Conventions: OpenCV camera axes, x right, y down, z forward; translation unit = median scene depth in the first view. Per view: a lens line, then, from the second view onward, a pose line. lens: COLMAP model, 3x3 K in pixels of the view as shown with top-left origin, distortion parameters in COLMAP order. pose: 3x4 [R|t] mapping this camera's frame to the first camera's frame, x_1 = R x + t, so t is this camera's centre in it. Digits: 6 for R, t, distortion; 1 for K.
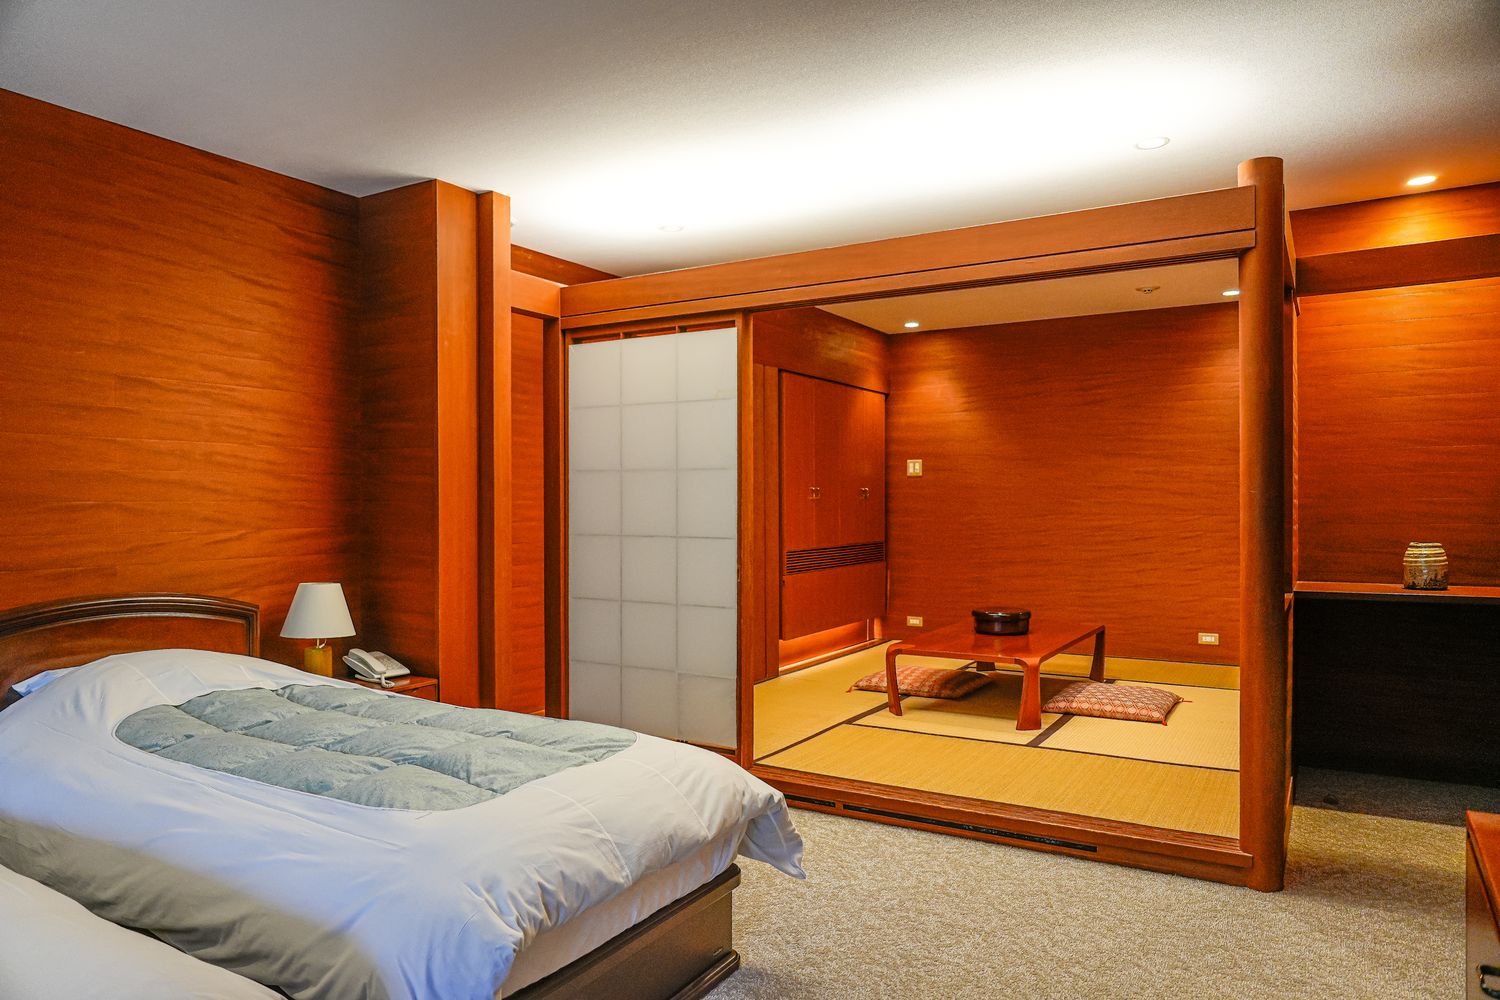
lens RADIAL K [[1001.4, 0, 750.0], [0, 1001.4, 500.0], [0, 0, 1]] dist [-0.023621, -0.000976]
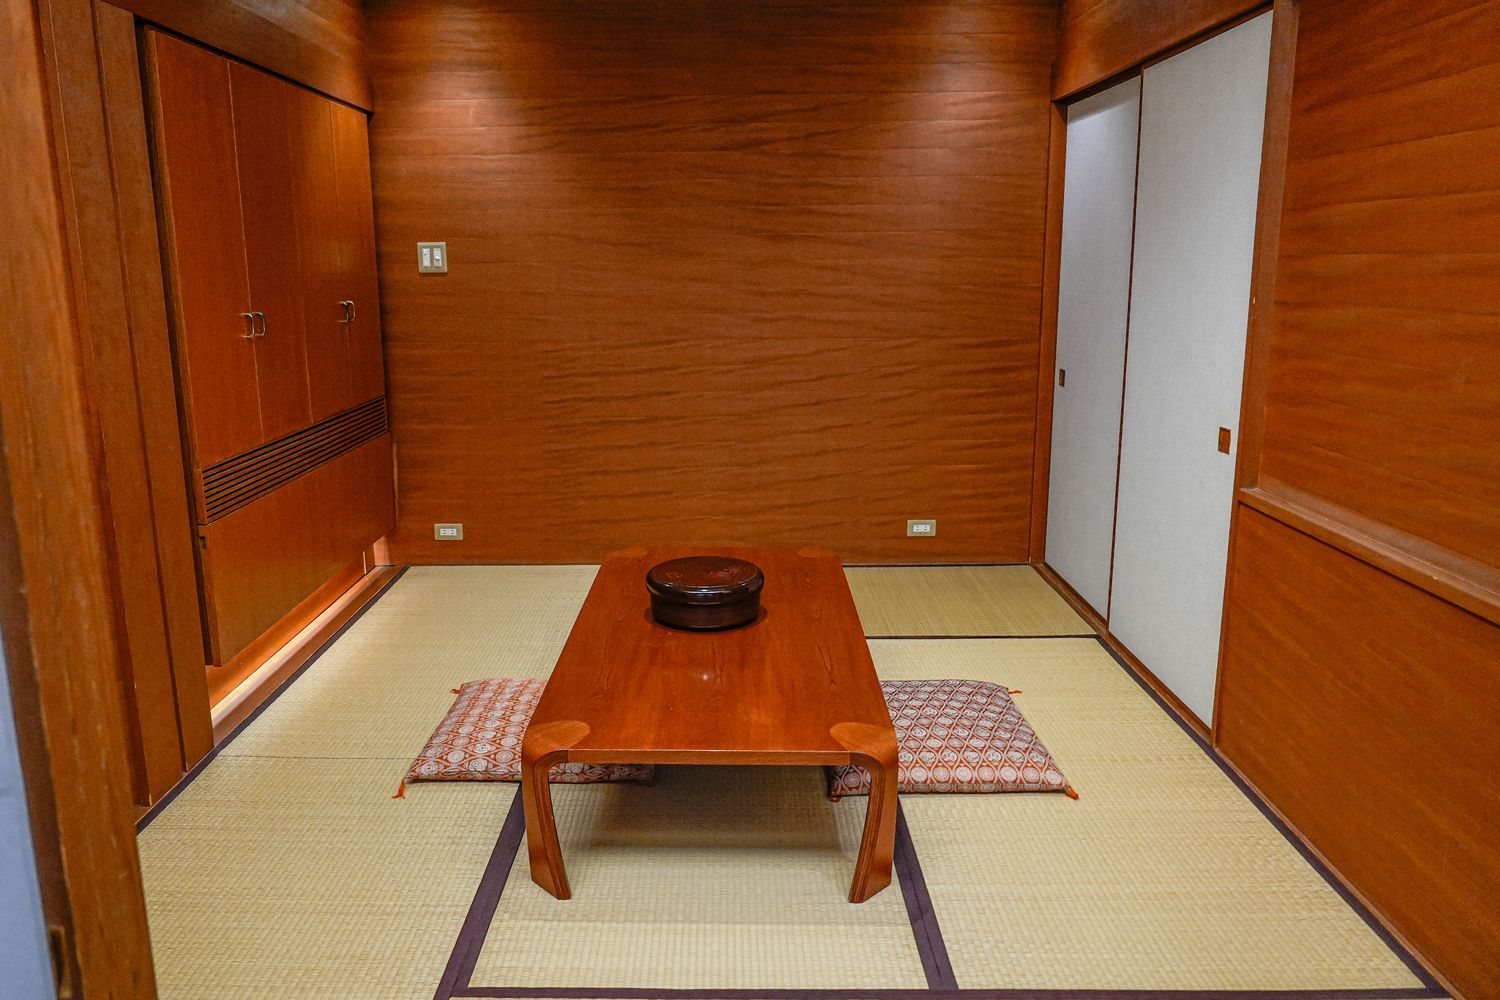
lens RADIAL K [[1118.6, 0, 750.0], [0, 1118.6, 500.0], [0, 0, 1]] dist [-0.026560, -0.000908]
pose [[0.866422, -0.106346, 0.487855, 0.004889], [0.005882, 0.979161, 0.202999, -0.025472], [-0.499277, -0.173013, 0.848993, 0.387262]]
